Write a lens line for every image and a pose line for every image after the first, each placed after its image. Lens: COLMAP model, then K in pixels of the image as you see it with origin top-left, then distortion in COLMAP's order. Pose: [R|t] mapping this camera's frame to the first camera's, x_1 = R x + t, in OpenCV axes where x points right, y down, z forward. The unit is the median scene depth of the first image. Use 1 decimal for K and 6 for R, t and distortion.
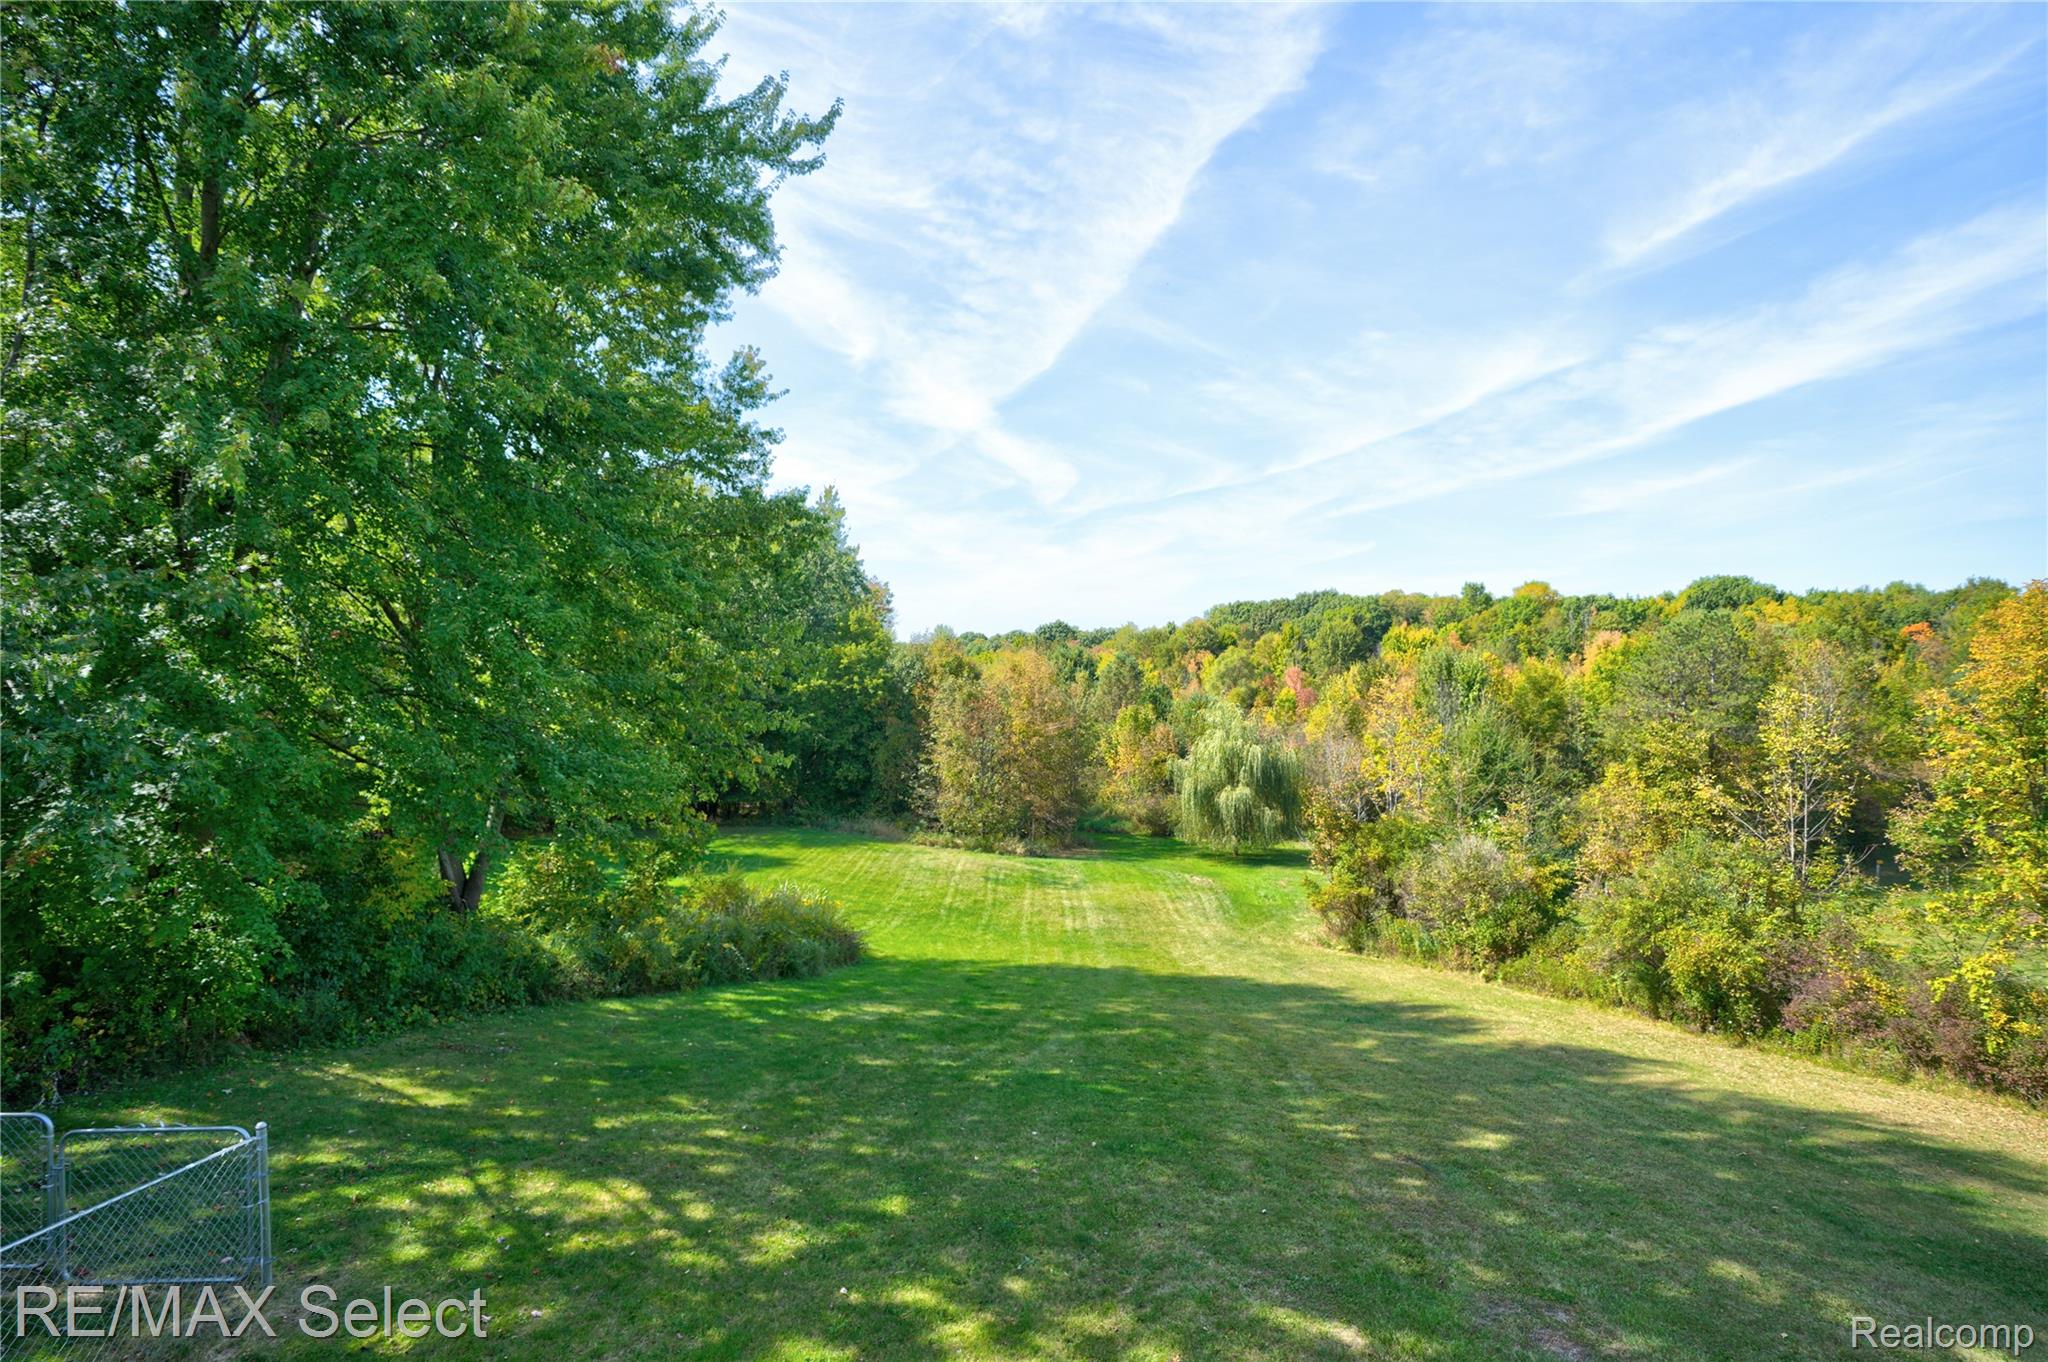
lens RADIAL K [[948.9, 0, 1042.5], [0, 948.9, 656.4], [0, 0, 1]] dist [-0.060191, 0.018610]
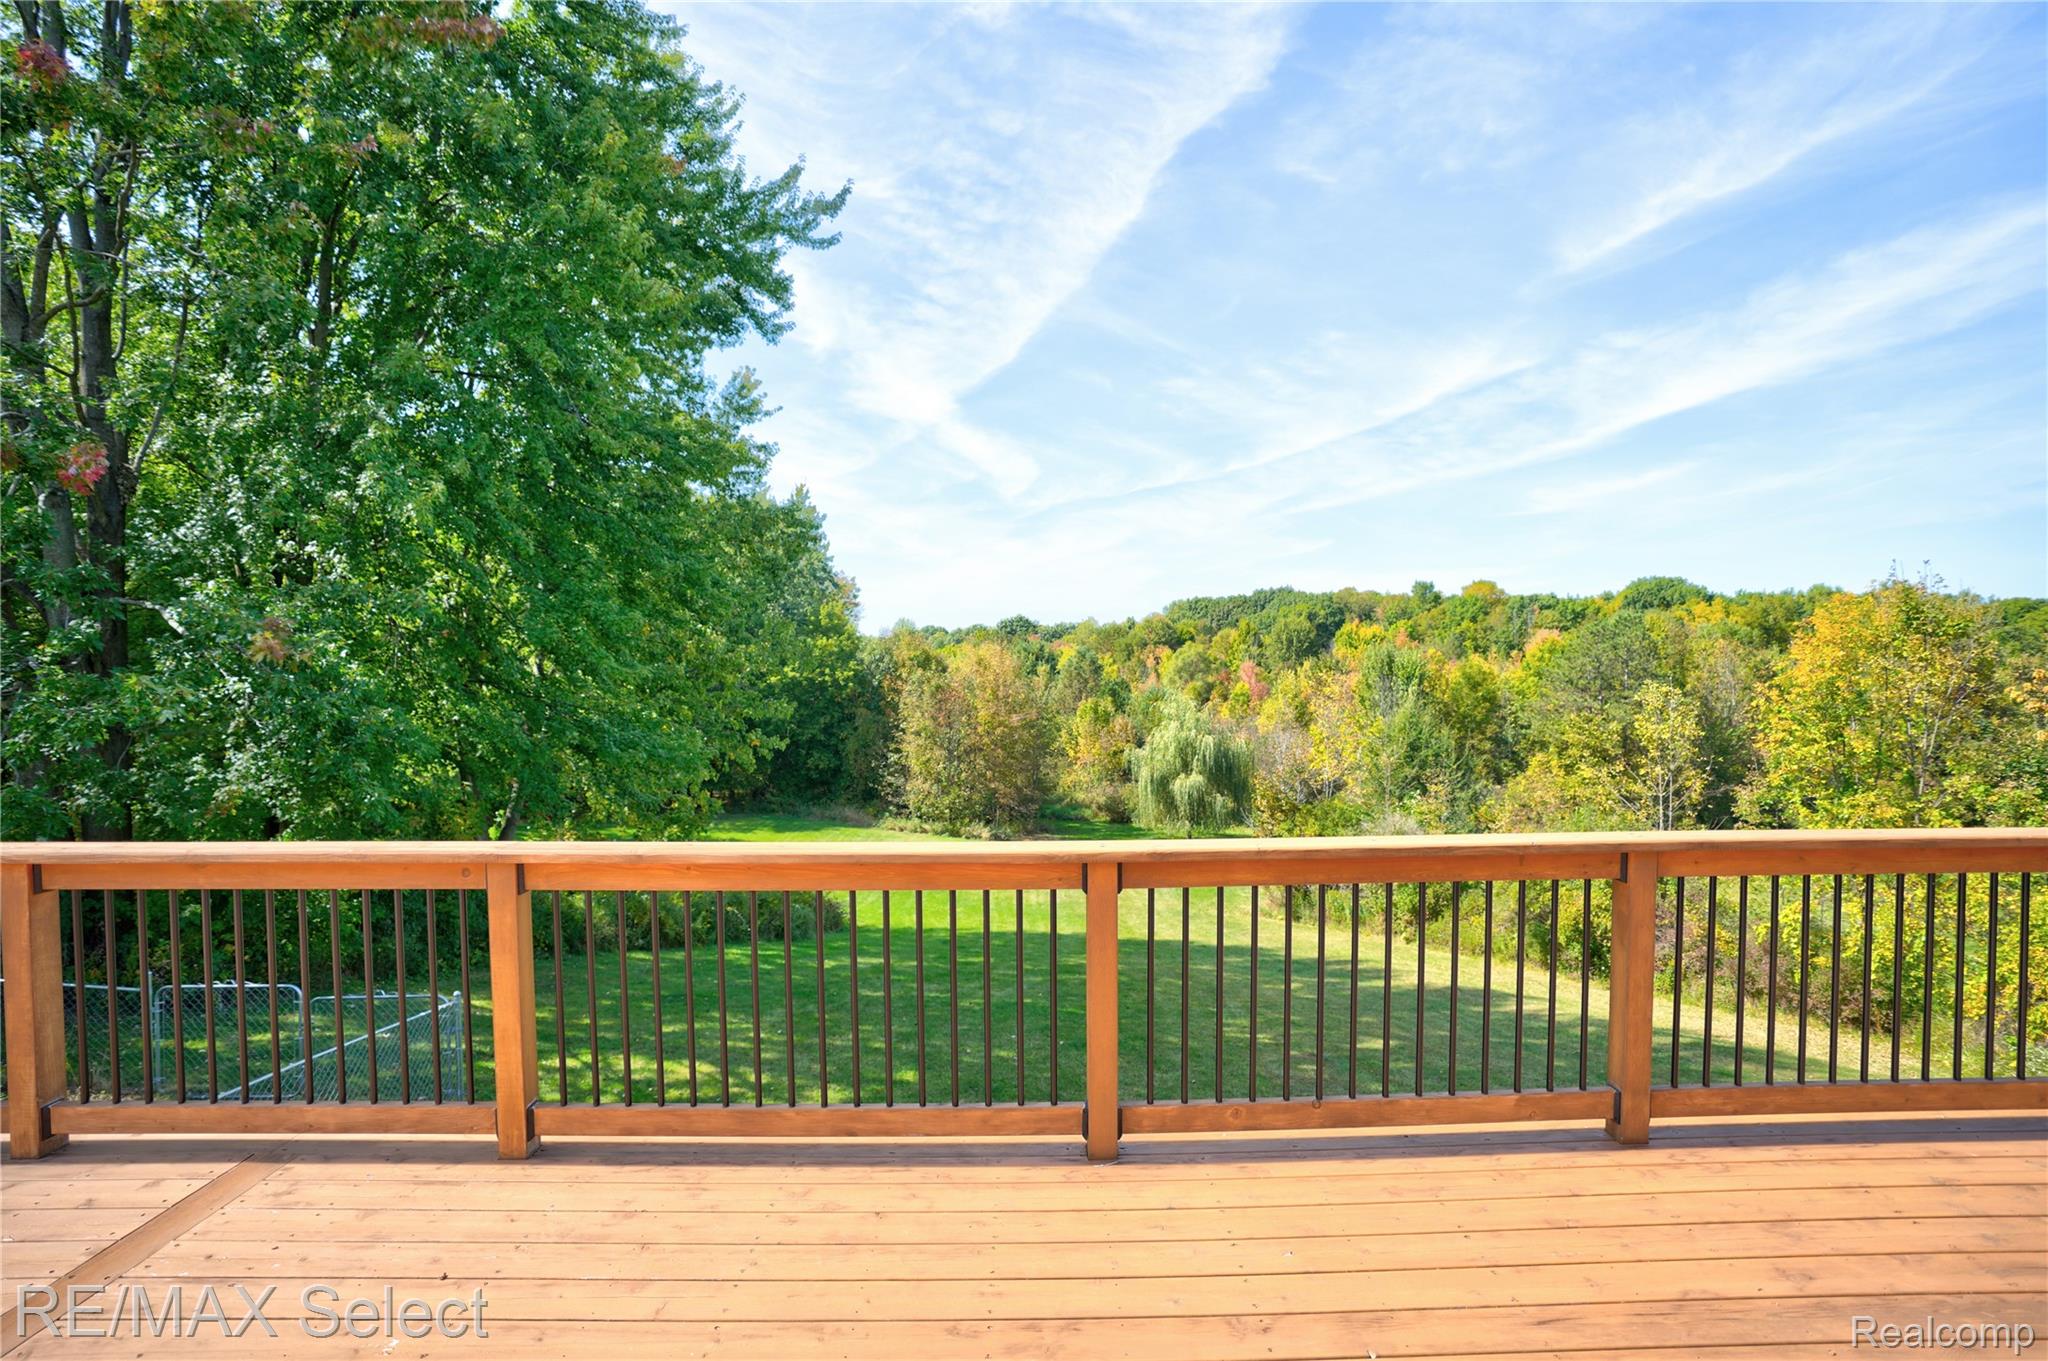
lens RADIAL K [[948.9, 0, 1044.8], [0, 948.9, 669.8], [0, 0, 1]] dist [-0.060191, 0.018610]
pose [[0.999013, 0.004488, 0.044192, -0.004744], [-0.005395, 0.999777, 0.020429, -0.000431], [-0.044091, -0.020648, 0.998814, -0.048803]]
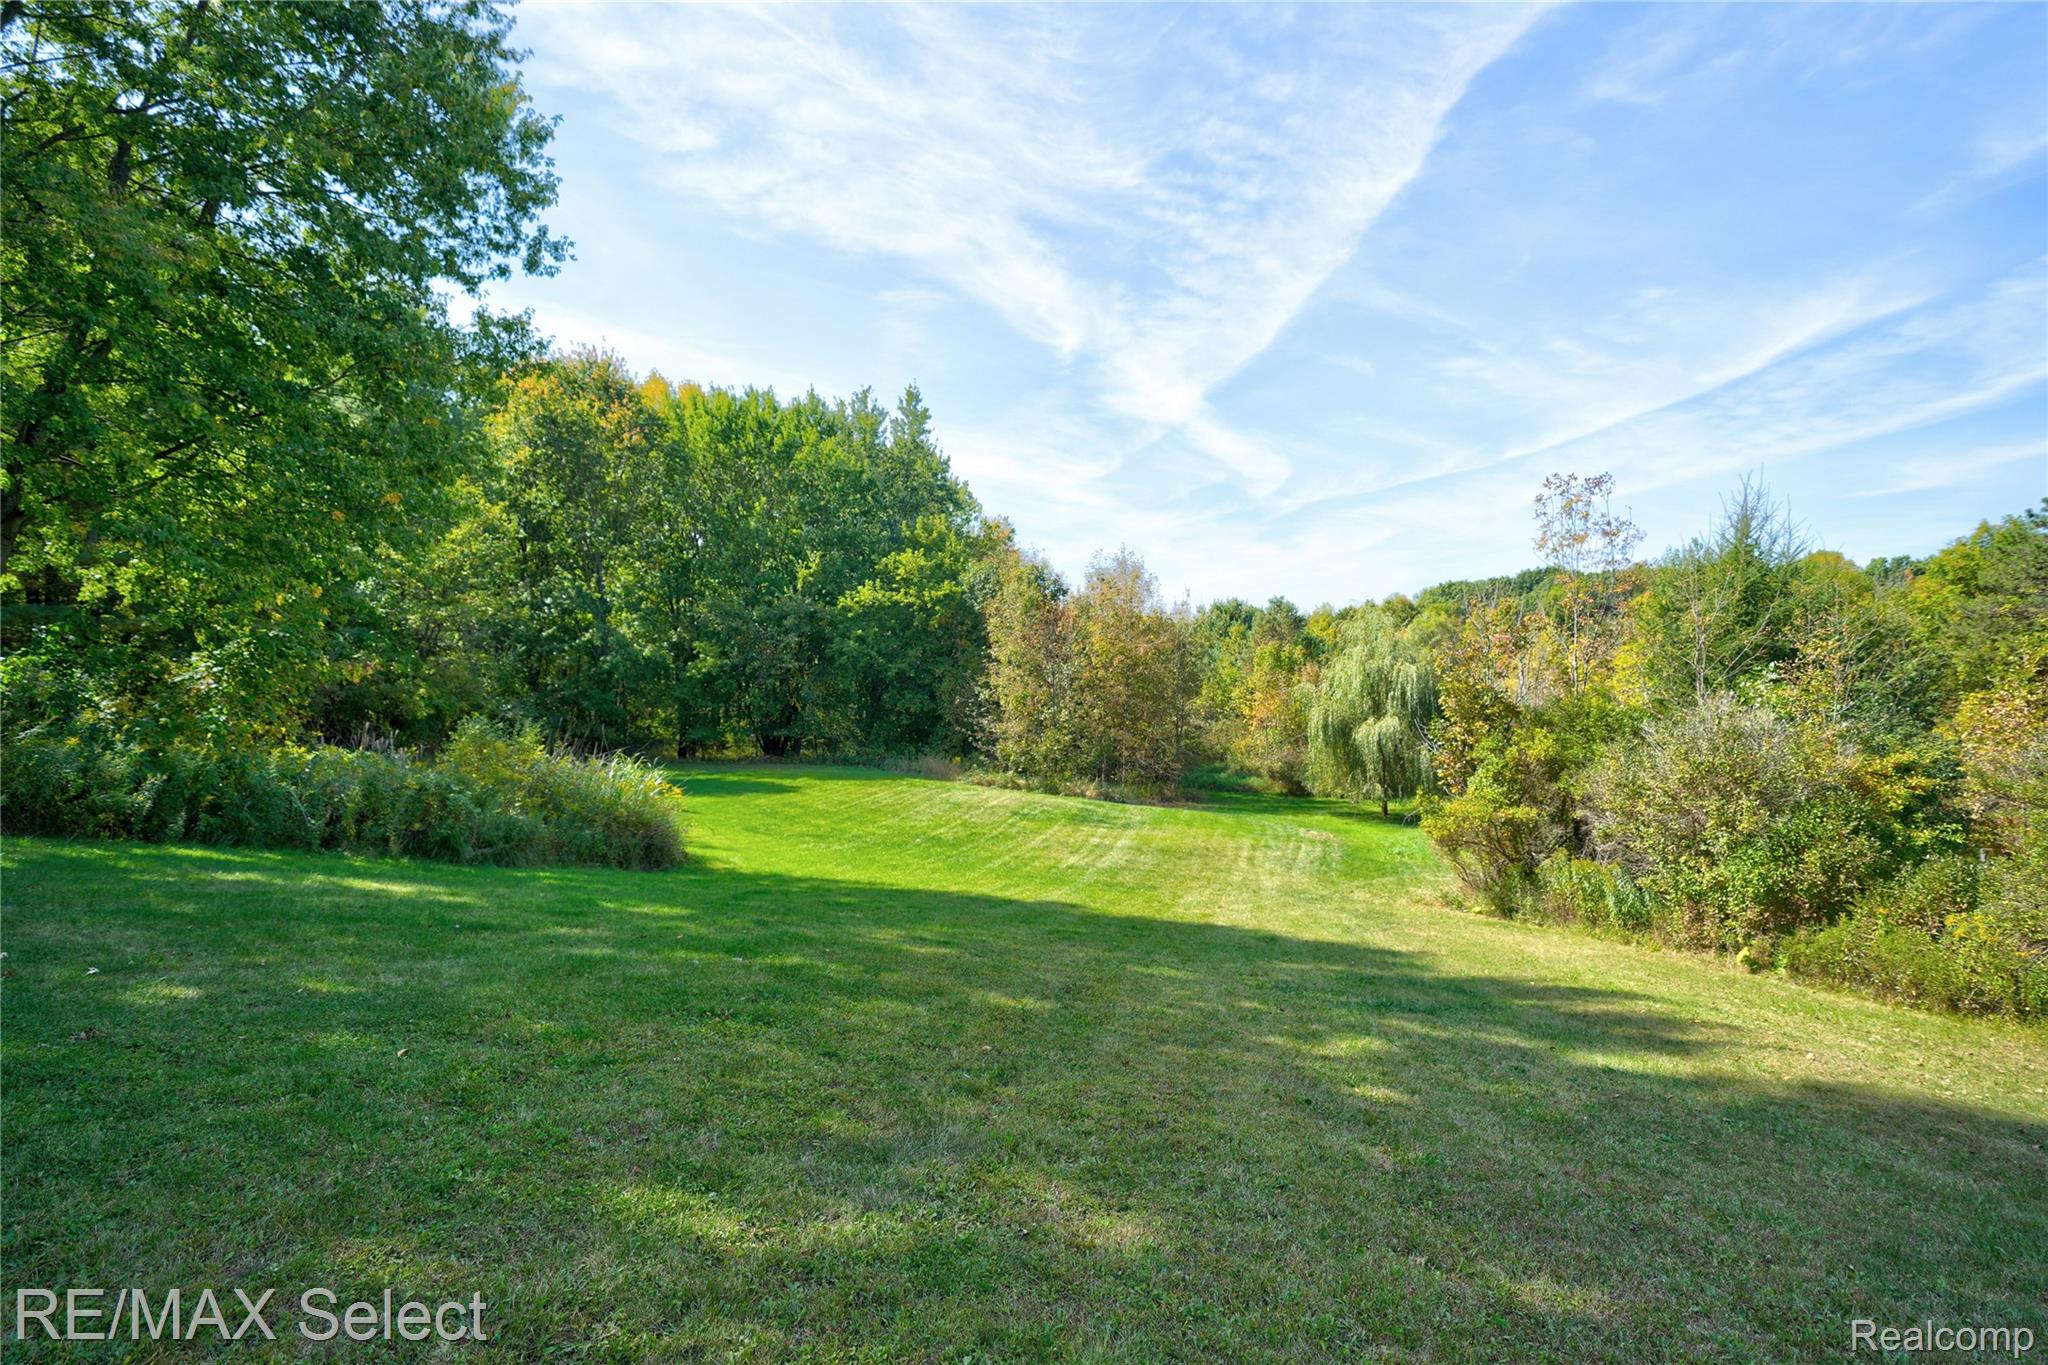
lens RADIAL K [[948.9, 0, 1029.7], [0, 948.9, 662.0], [0, 0, 1]] dist [-0.060191, 0.018610]
pose [[0.973917, 0.000484, -0.226902, 0.100138], [0.000852, 0.999983, 0.005790, 0.085907], [0.226901, -0.005832, 0.973900, 0.206065]]
